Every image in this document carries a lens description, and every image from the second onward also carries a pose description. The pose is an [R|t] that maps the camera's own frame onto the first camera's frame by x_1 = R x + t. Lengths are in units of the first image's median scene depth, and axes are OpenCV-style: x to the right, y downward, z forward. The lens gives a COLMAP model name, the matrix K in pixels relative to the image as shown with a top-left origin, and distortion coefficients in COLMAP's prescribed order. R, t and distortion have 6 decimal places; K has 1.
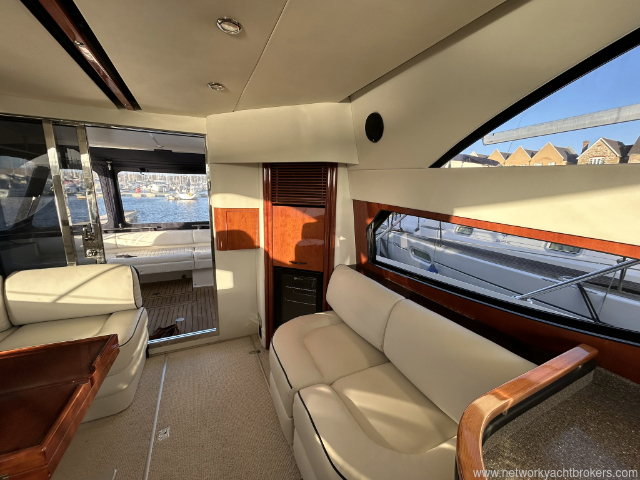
lens RADIAL K [[253.3, 0, 319.0], [0, 253.3, 239.9], [0, 0, 1]] dist [-0.000331, -0.002452]
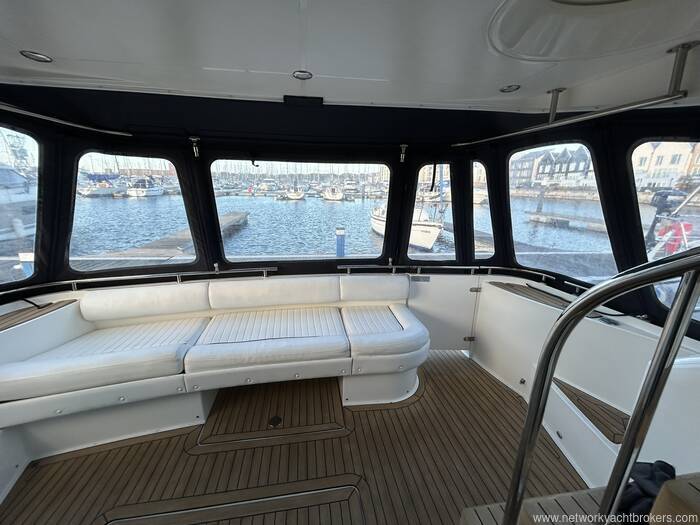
lens RADIAL K [[280.2, 0, 349.0], [0, 280.2, 264.0], [0, 0, 1]] dist [-0.000440, 0.000034]
pose [[0.960095, 0.065074, -0.271997, -0.581112], [-0.045681, 0.995981, 0.077037, -0.192080], [0.275917, -0.061538, 0.959210, 0.830600]]
